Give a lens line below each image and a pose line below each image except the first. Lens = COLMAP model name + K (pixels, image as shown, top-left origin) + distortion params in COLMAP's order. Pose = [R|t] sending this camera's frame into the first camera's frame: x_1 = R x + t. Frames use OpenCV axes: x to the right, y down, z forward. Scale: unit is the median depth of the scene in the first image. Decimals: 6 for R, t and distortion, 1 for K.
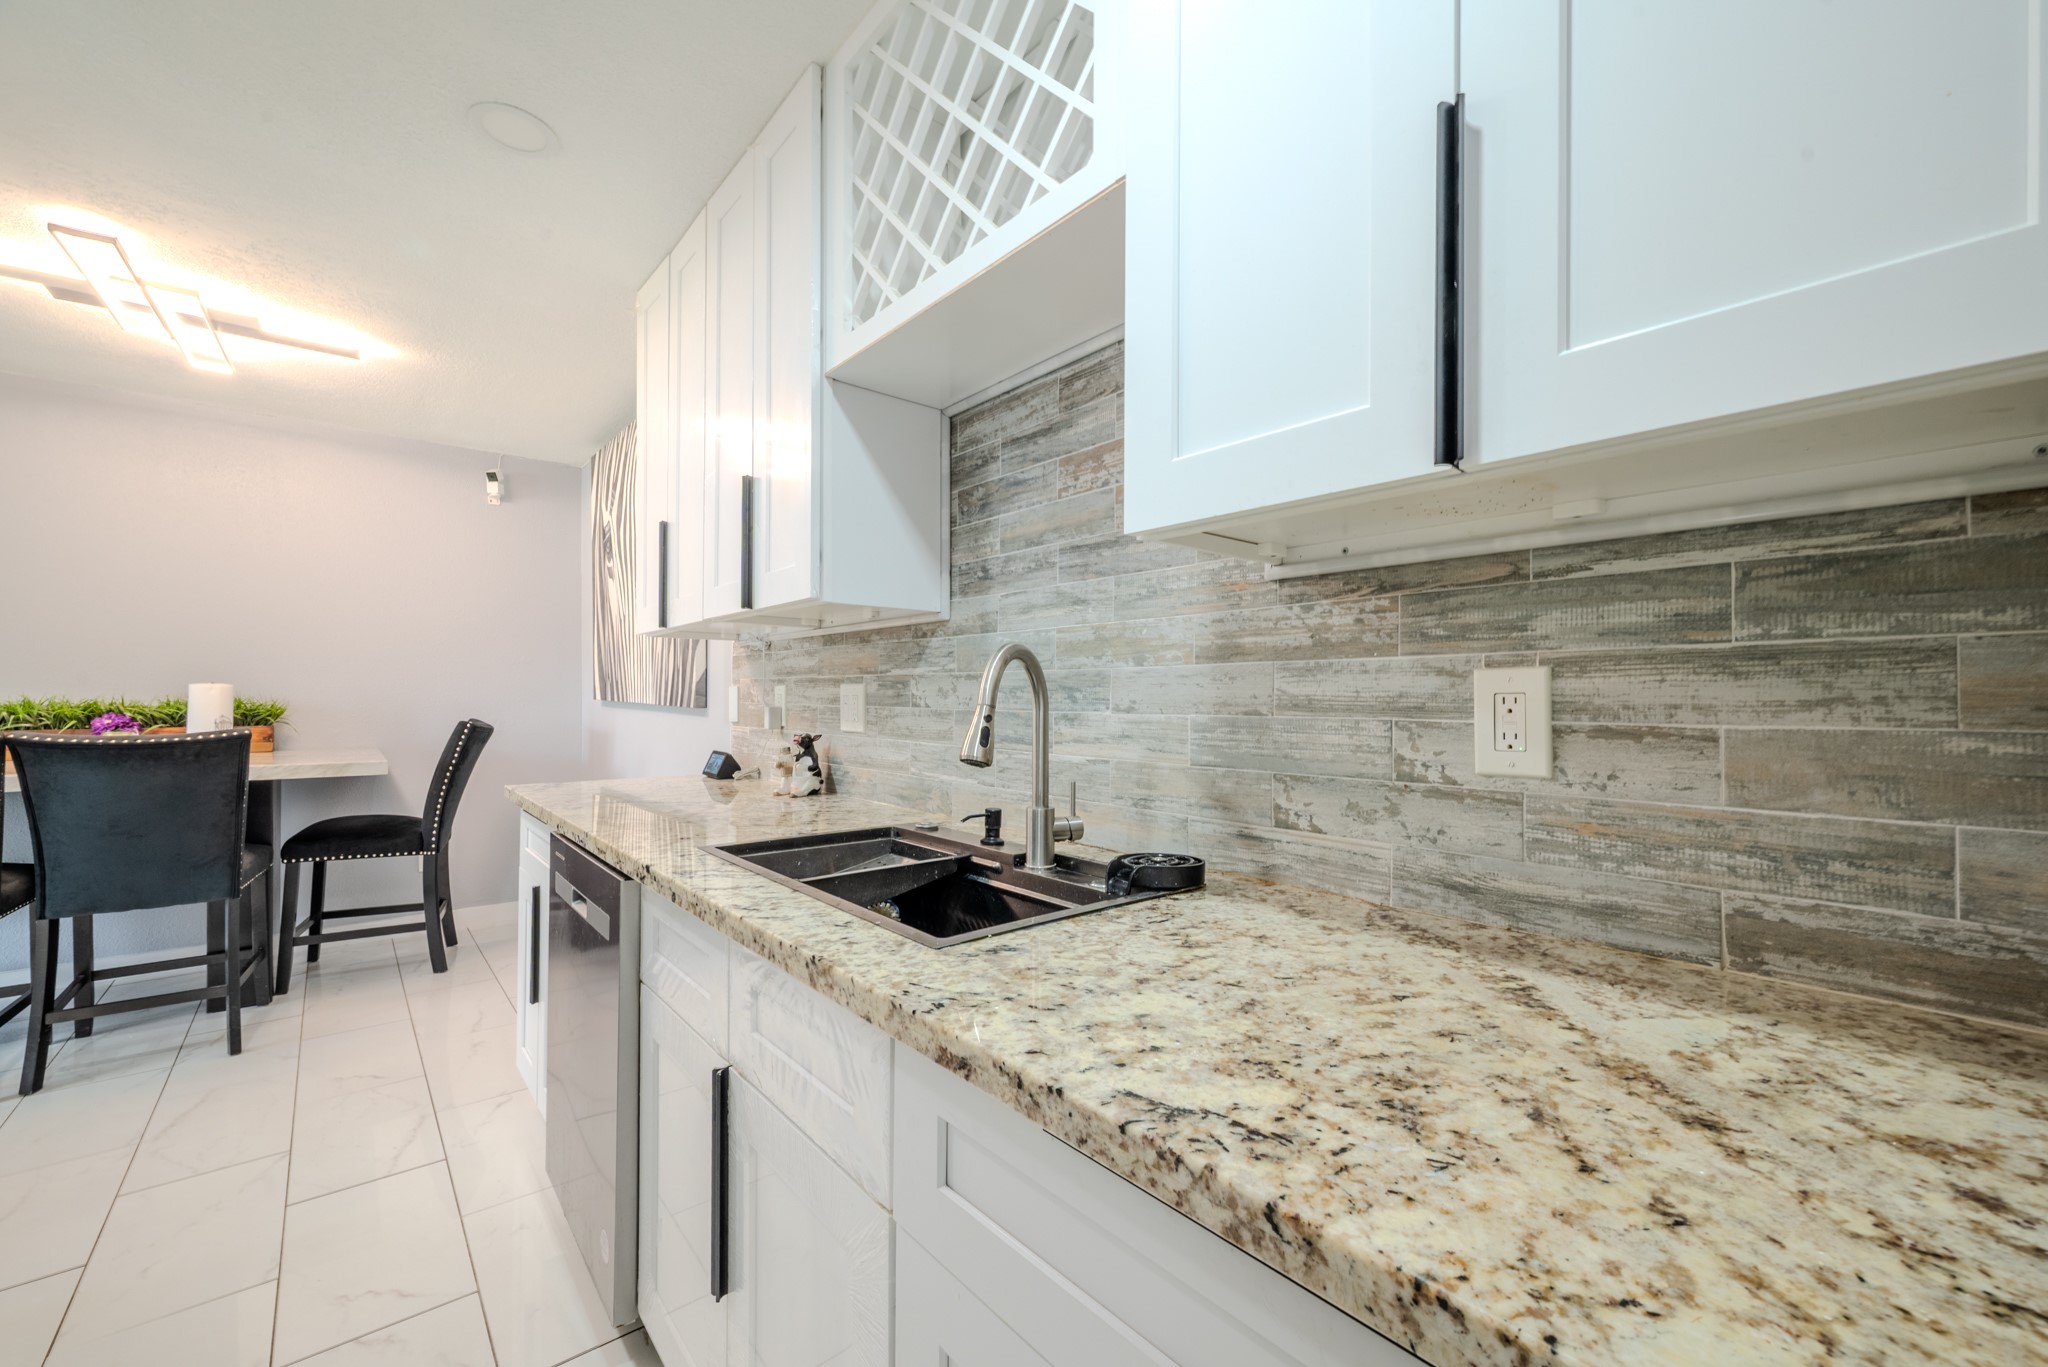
lens RADIAL K [[808.8, 0, 1033.3], [0, 808.8, 694.5], [0, 0, 1]] dist [0.001775, 0.000483]
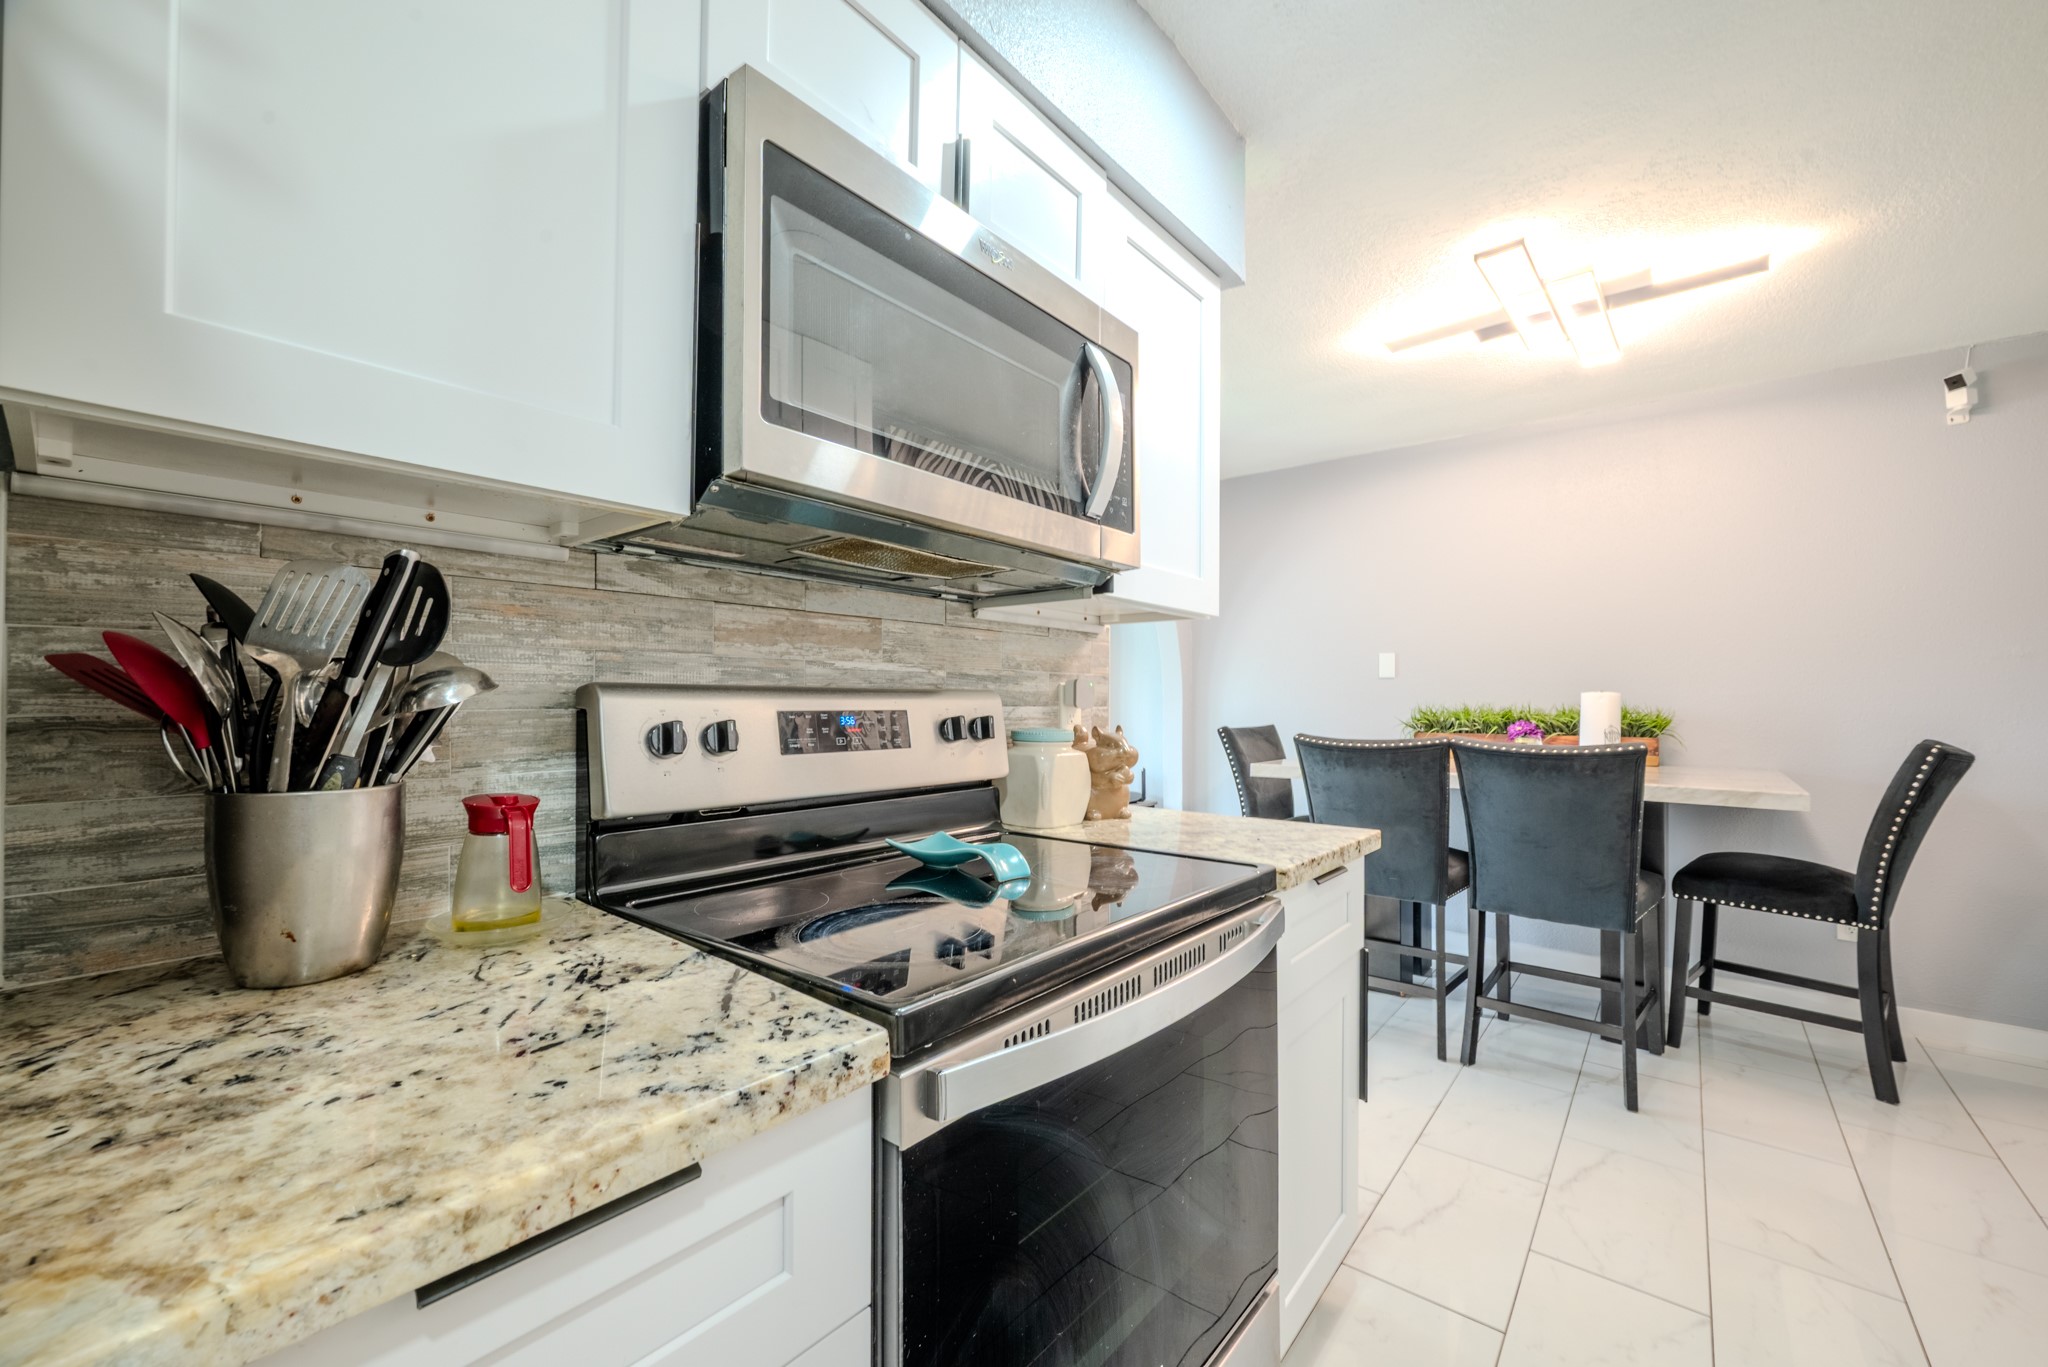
lens RADIAL K [[808.8, 0, 1027.3], [0, 808.8, 693.8], [0, 0, 1]] dist [0.001775, 0.000483]
pose [[0.173443, -0.009741, -0.984796, -0.227120], [-0.002807, 0.999942, -0.010385, 0.000427], [0.984840, 0.004565, 0.173405, 0.198174]]
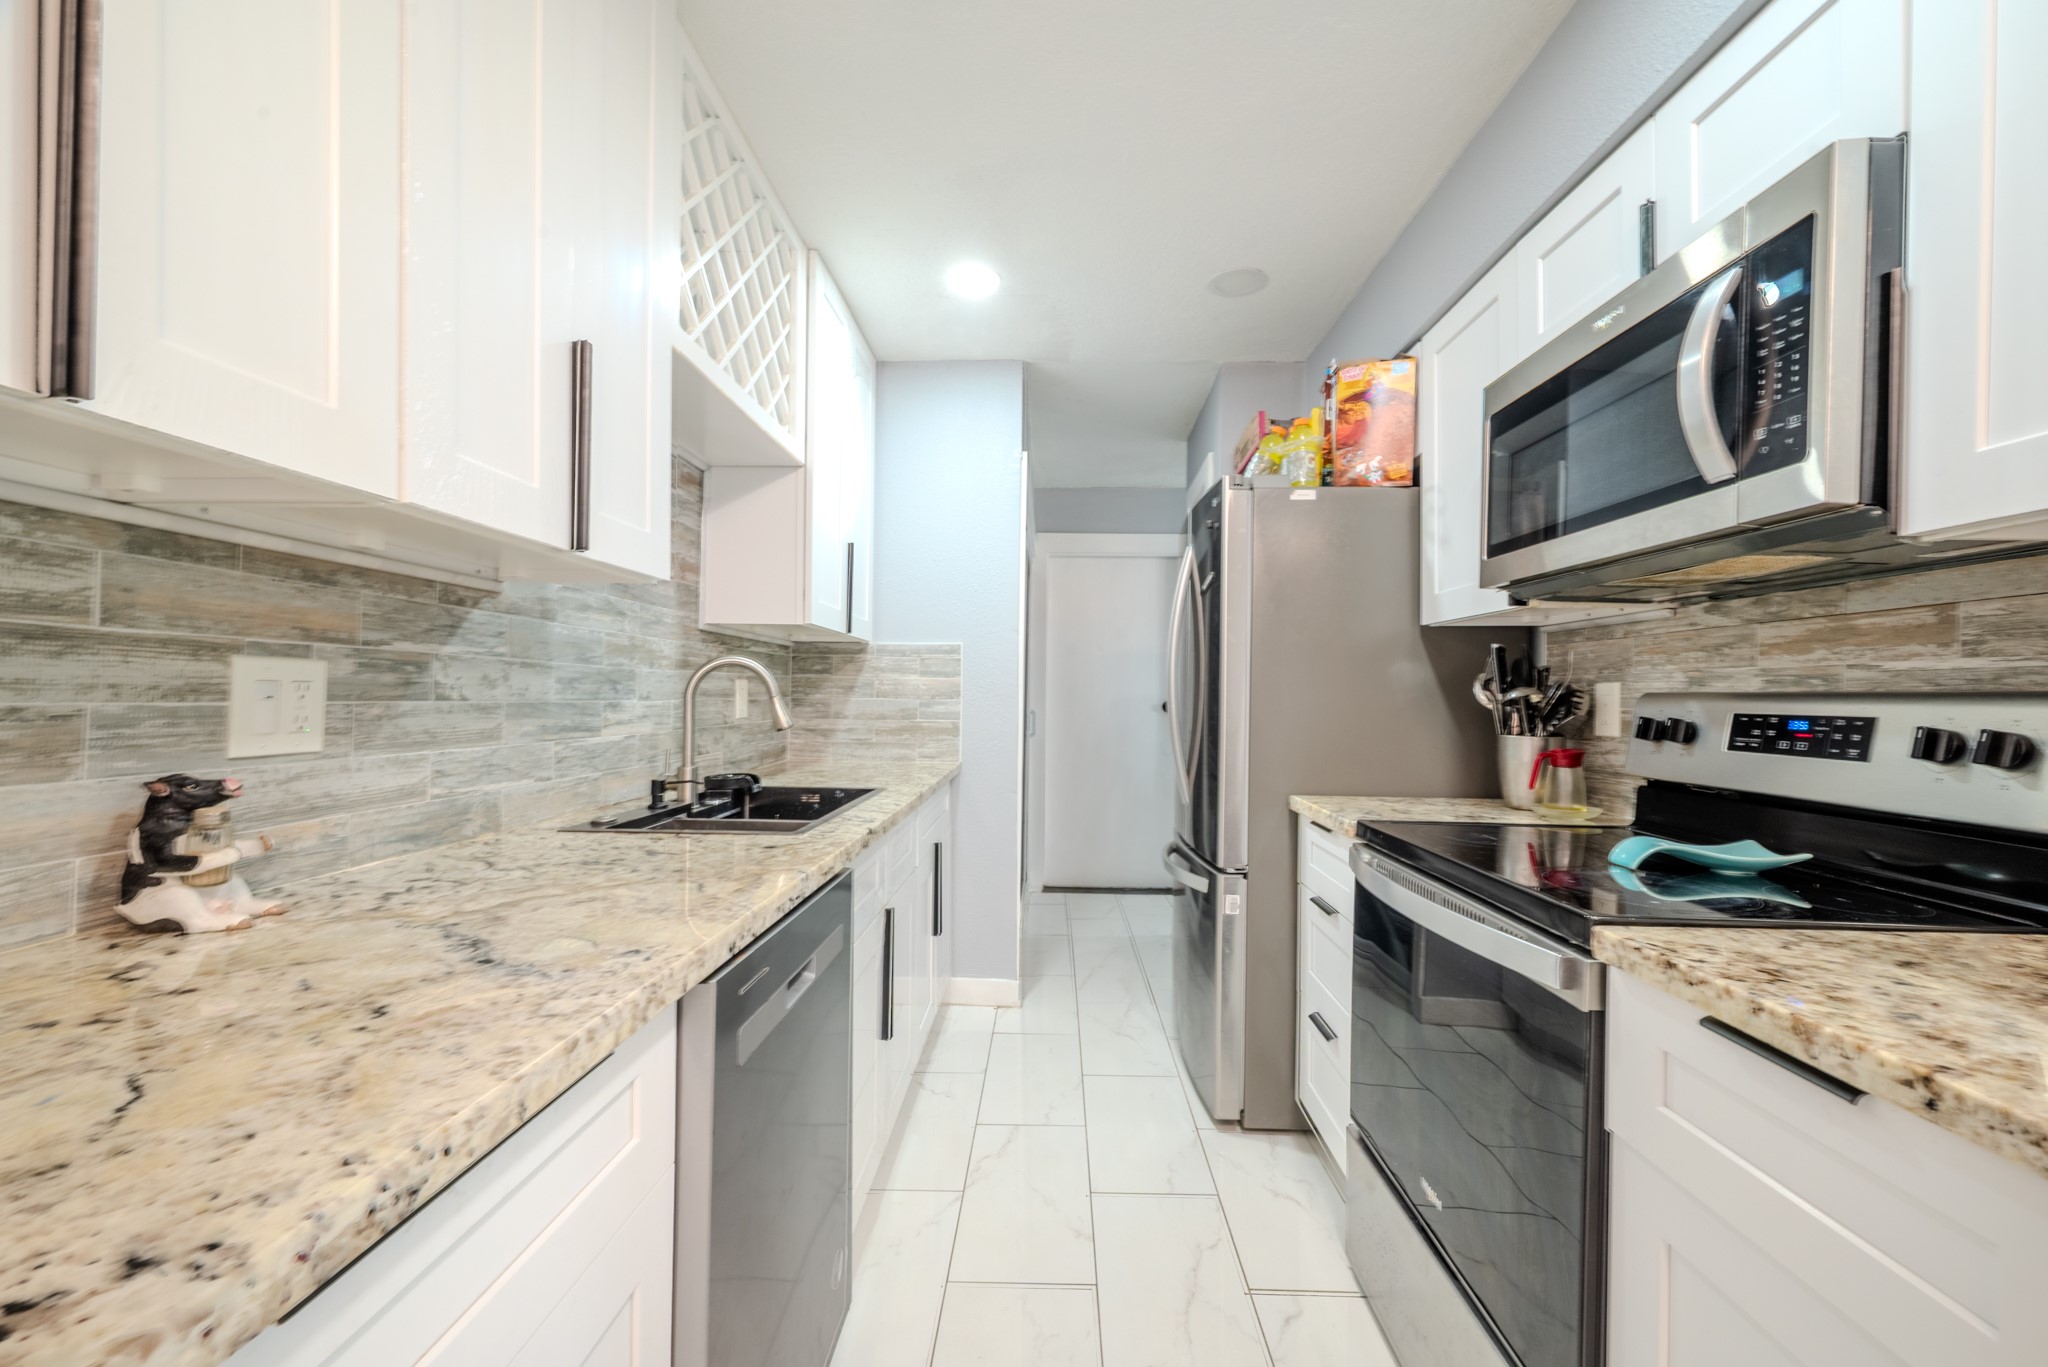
lens RADIAL K [[808.8, 0, 1025.1], [0, 808.8, 687.3], [0, 0, 1]] dist [0.001775, 0.000483]
pose [[-0.741872, -0.005242, 0.670521, -0.681445], [-0.016828, 0.999800, -0.010802, 0.002062], [-0.670331, -0.019297, -0.741812, 0.811677]]
